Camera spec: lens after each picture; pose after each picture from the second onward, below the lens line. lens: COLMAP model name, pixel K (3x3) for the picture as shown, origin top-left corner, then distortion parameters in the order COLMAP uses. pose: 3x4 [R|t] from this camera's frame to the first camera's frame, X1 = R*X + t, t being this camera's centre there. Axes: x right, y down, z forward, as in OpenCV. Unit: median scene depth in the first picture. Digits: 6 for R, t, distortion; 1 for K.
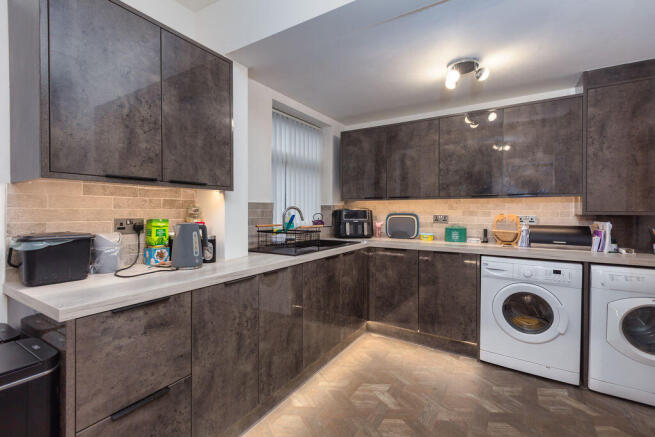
lens RADIAL K [[301.2, 0, 315.8], [0, 301.2, 211.5], [0, 0, 1]] dist [-0.004813, -0.000687]
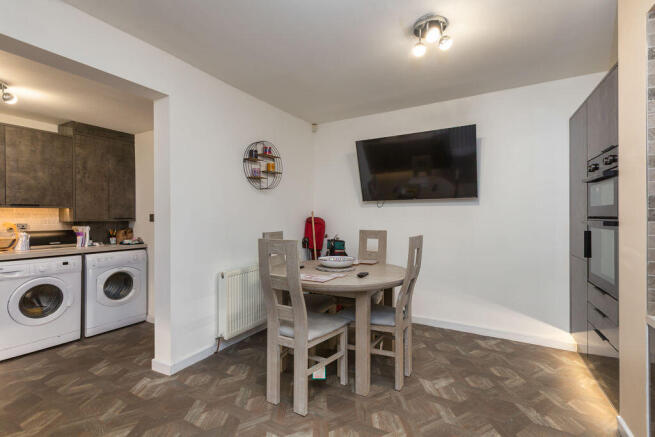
lens RADIAL K [[301.2, 0, 321.4], [0, 301.2, 217.4], [0, 0, 1]] dist [-0.004813, -0.000687]
pose [[-0.051183, -0.006230, 0.998670, -0.521972], [0.005401, 0.999964, 0.006515, -0.010608], [-0.998675, 0.005728, -0.051147, -0.087608]]
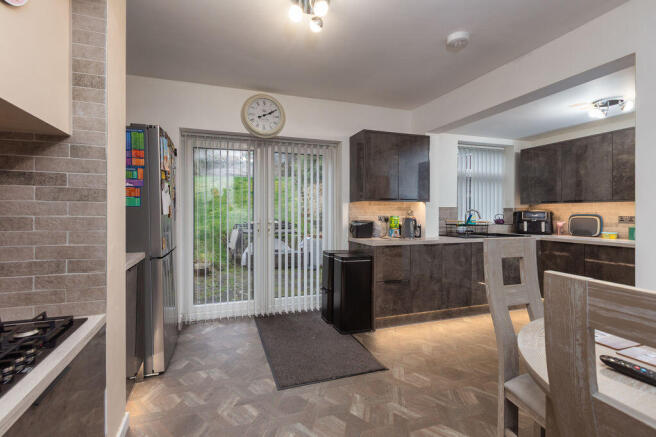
lens RADIAL K [[301.6, 0, 328.8], [0, 301.6, 213.3], [0, 0, 1]] dist [-0.004813, -0.000687]
pose [[0.804058, 0.001437, -0.594550, 0.373602], [-0.001389, 0.999999, 0.000538, 0.005568], [0.594550, 0.000393, 0.804059, -0.998033]]
